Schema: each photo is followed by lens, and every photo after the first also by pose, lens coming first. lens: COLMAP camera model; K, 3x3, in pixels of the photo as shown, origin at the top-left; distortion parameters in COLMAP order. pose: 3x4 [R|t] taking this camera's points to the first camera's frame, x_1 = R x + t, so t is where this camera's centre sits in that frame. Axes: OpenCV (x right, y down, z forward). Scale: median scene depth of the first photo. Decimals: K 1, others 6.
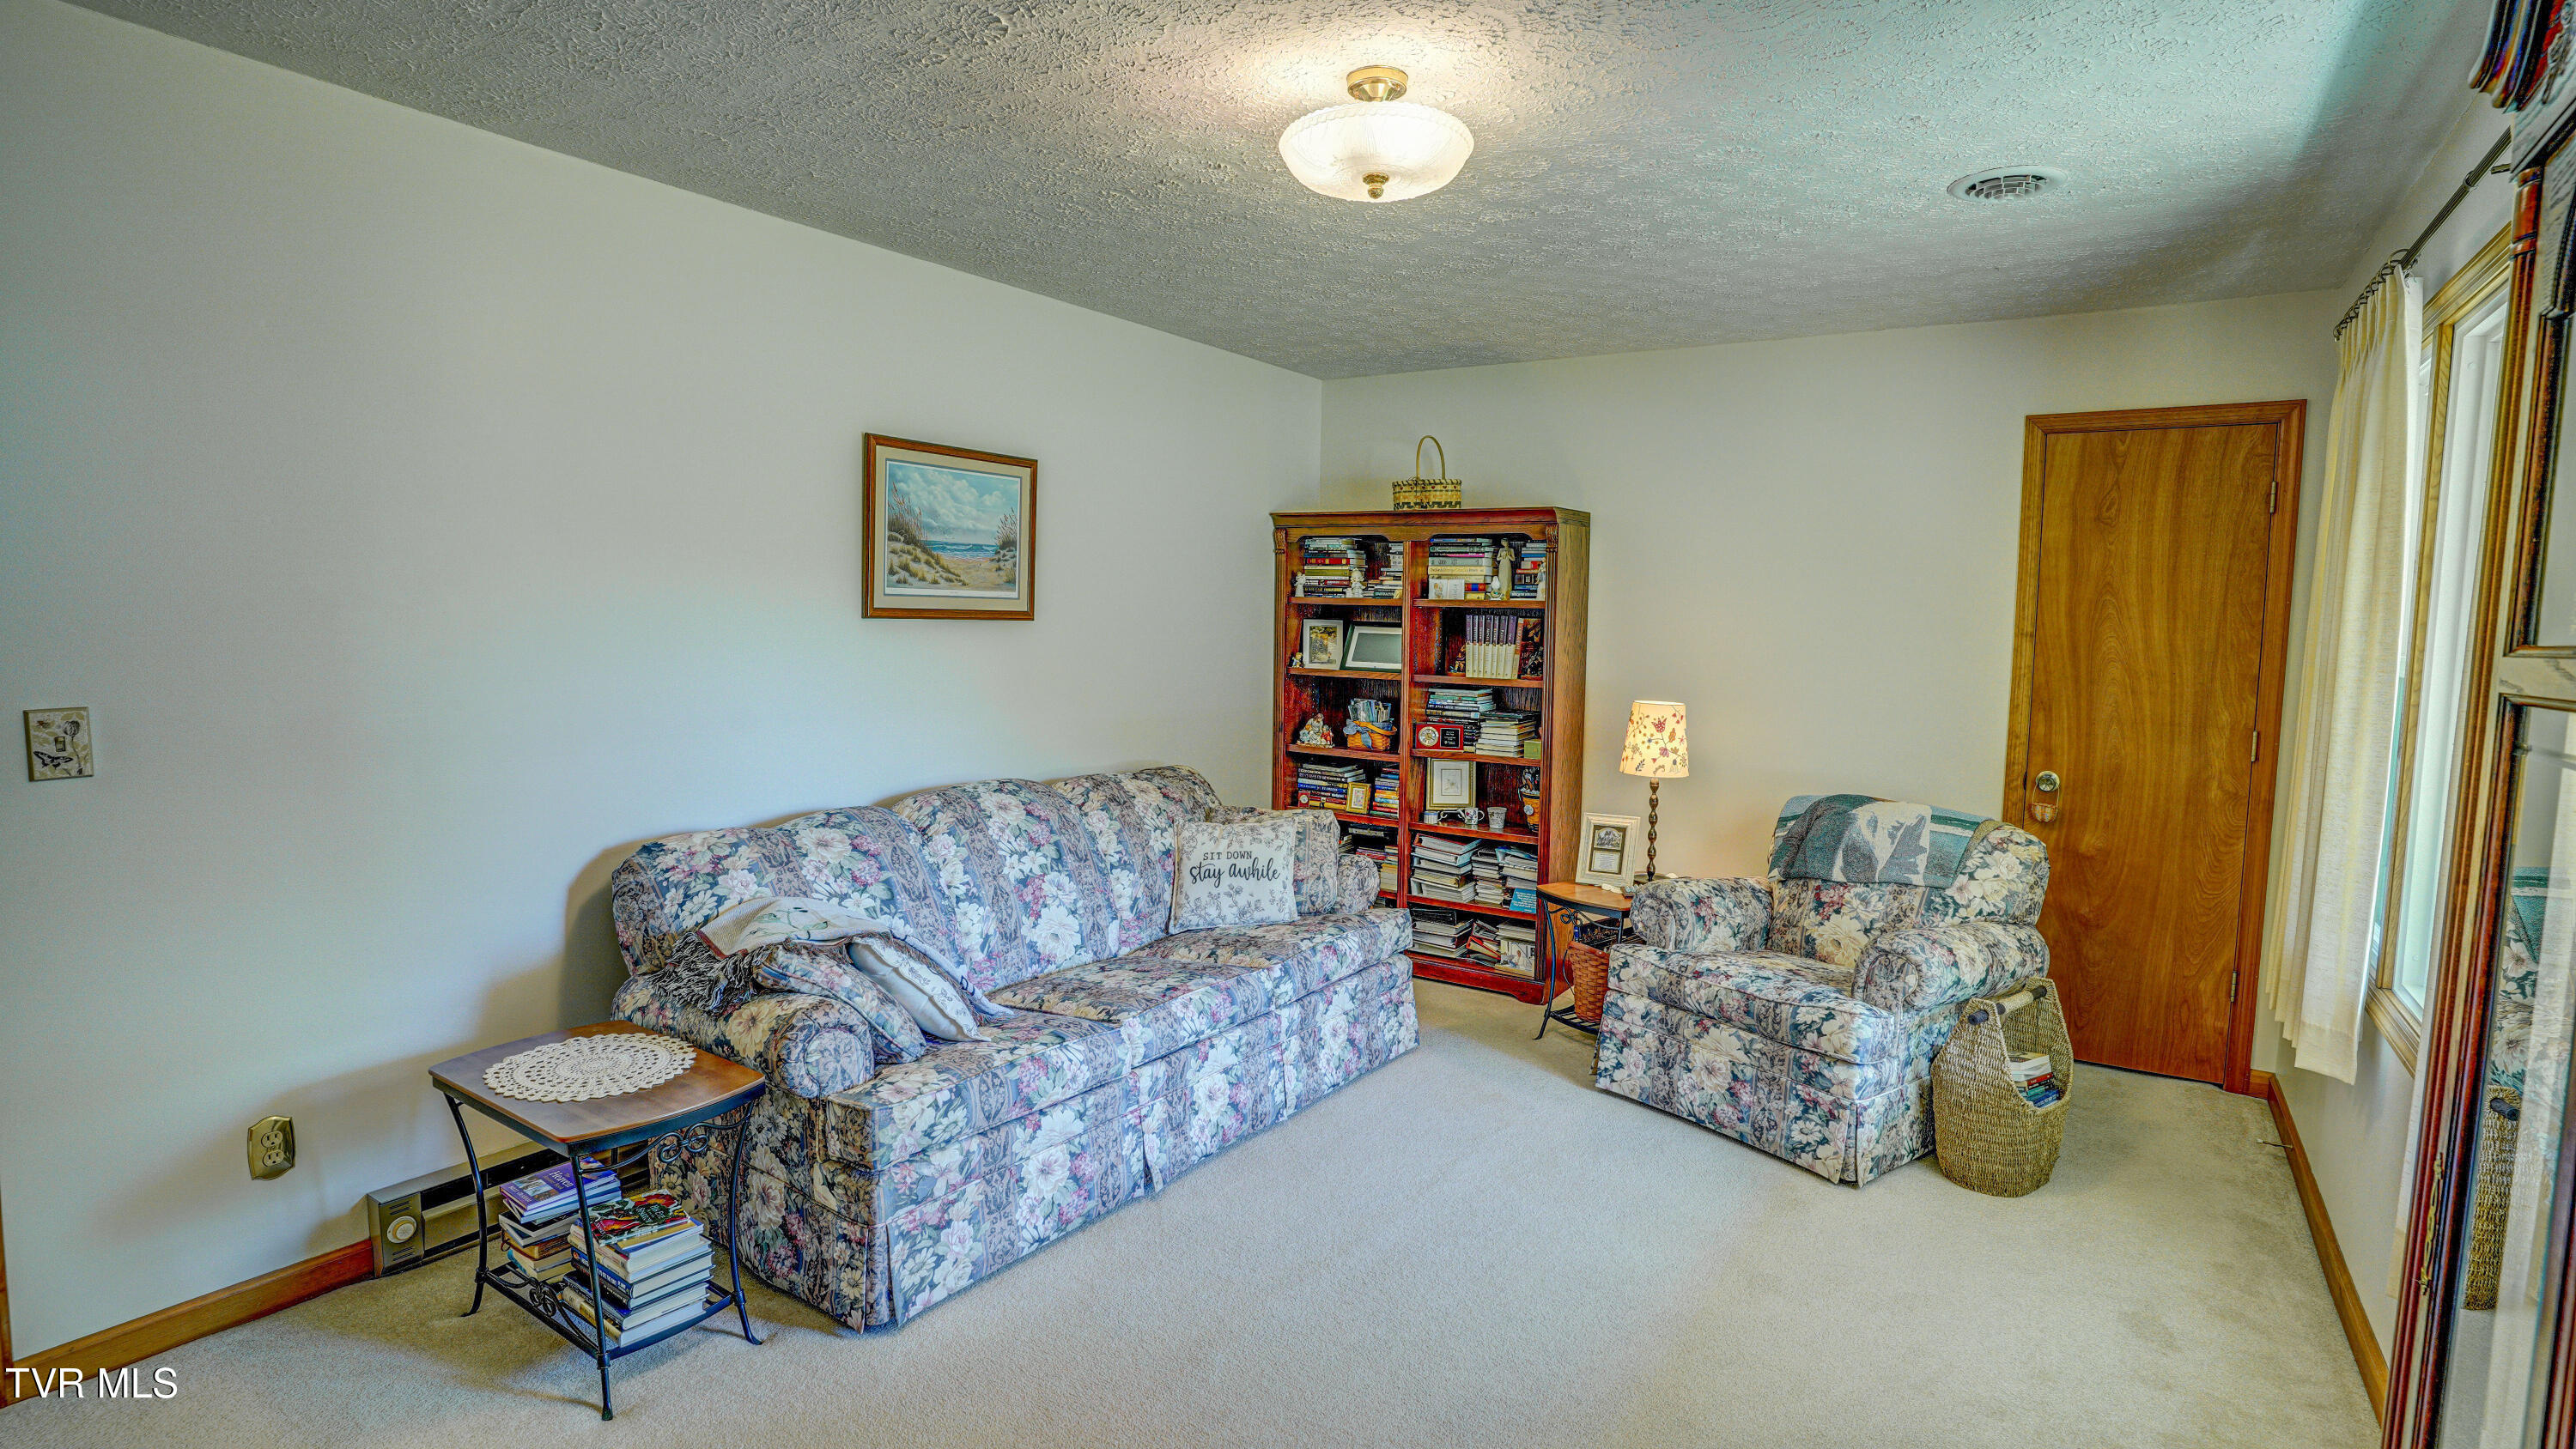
lens RADIAL K [[1266.8, 0, 1294.8], [0, 1266.8, 724.1], [0, 0, 1]] dist [-0.082127, 0.038312]
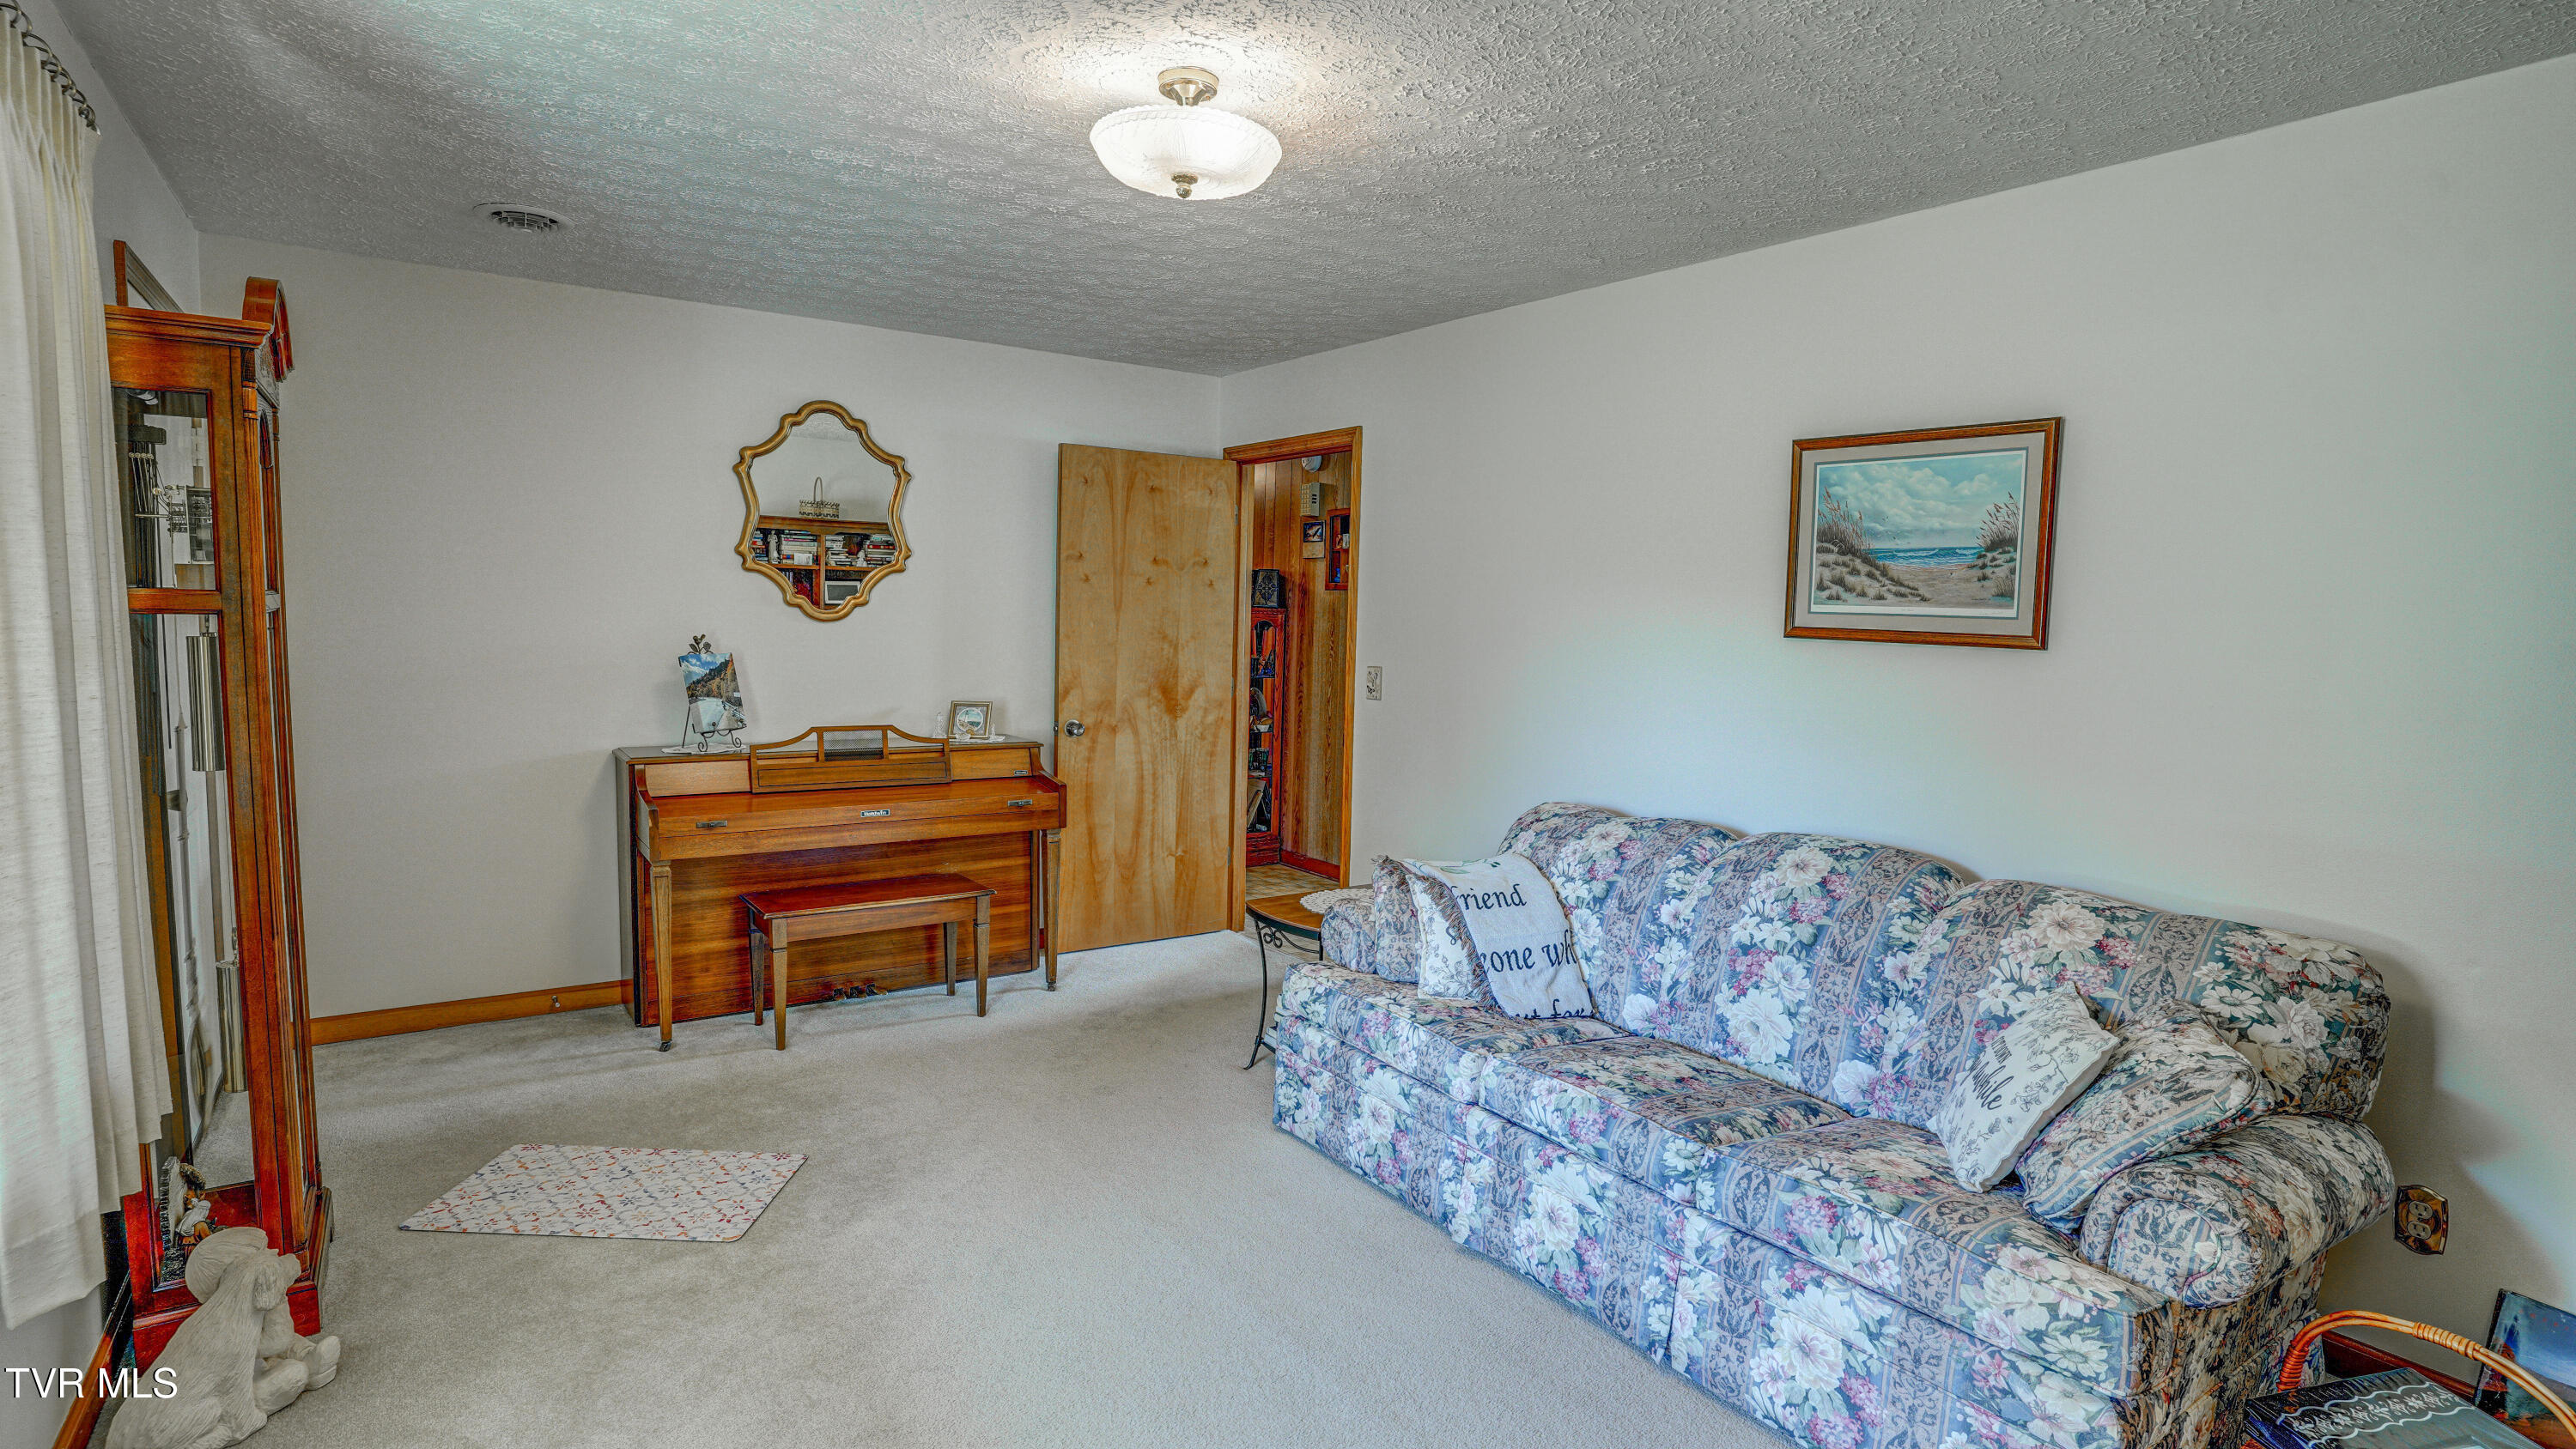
lens RADIAL K [[1266.8, 0, 1294.8], [0, 1266.8, 724.1], [0, 0, 1]] dist [-0.082127, 0.038312]
pose [[-0.357048, 0.052202, -0.932626, 0.652170], [-0.116480, 0.988156, 0.099903, -0.069863], [0.926795, 0.144303, -0.346738, 0.974665]]
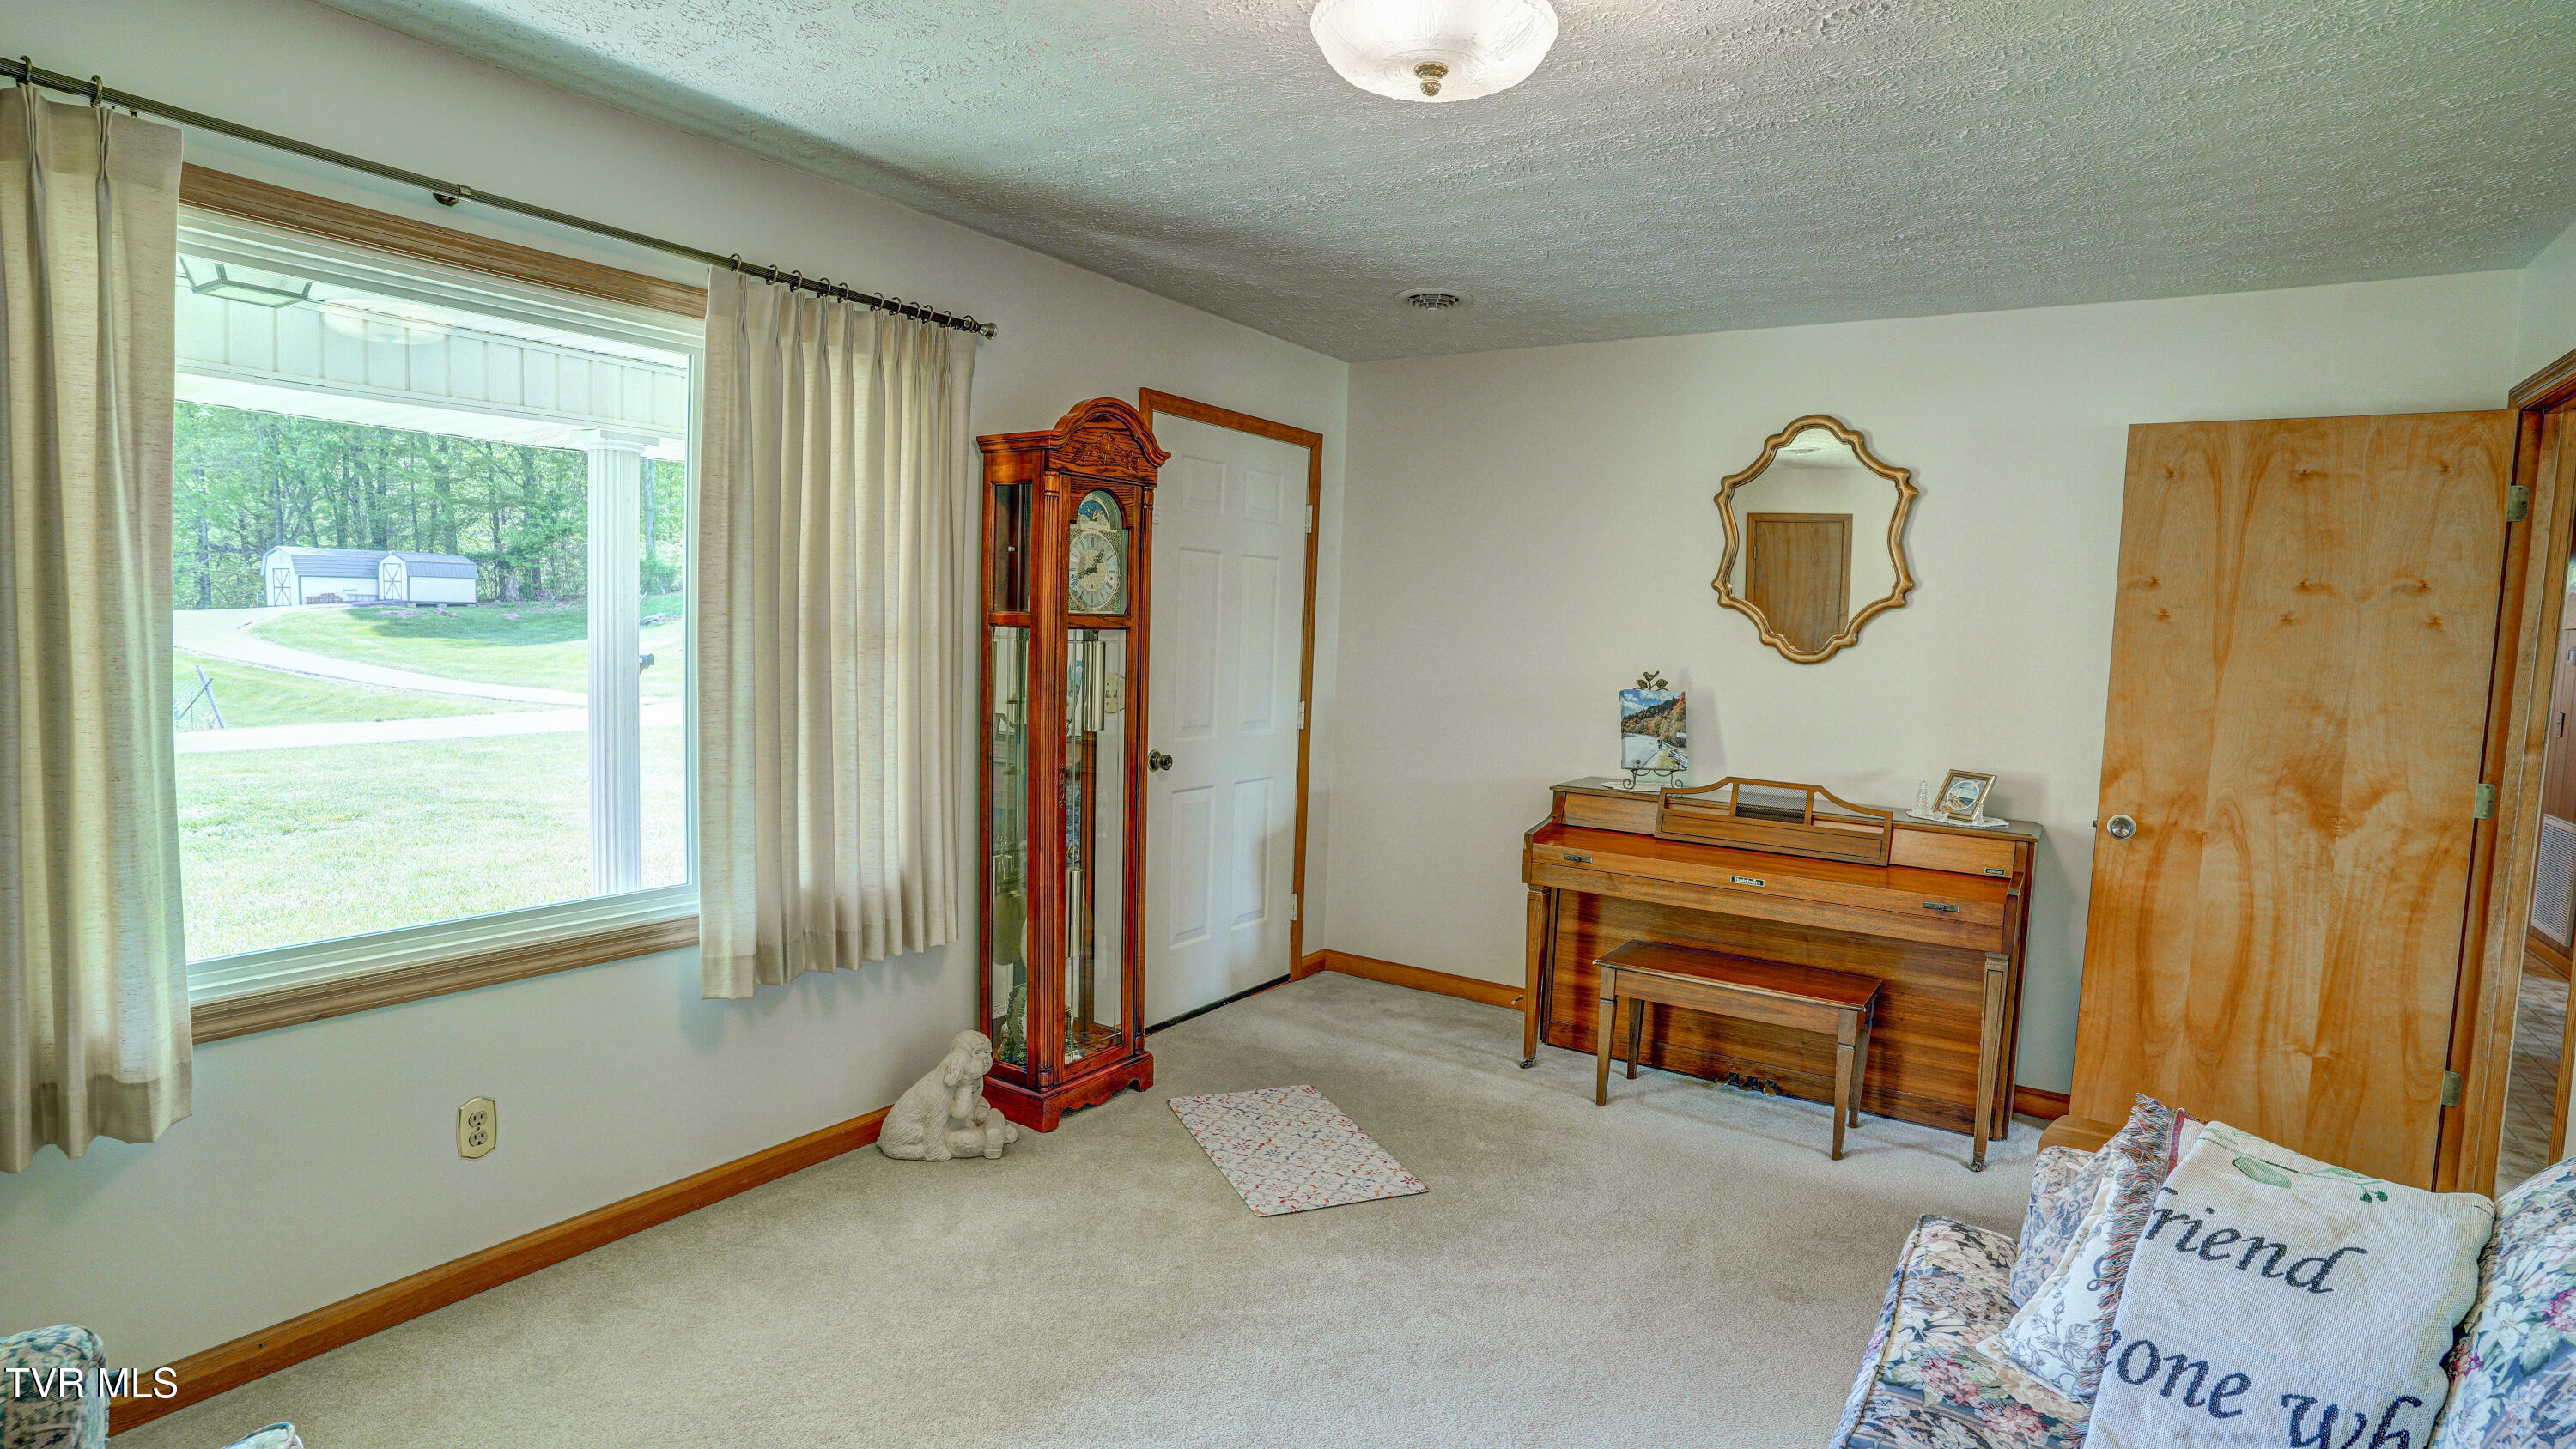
lens RADIAL K [[1266.8, 0, 1294.8], [0, 1266.8, 724.1], [0, 0, 1]] dist [-0.082127, 0.038312]
pose [[-0.998331, -0.057372, -0.006587, 0.085425], [-0.057659, 0.983882, 0.169268, -0.100859], [-0.003231, 0.169366, -0.985548, 1.197741]]
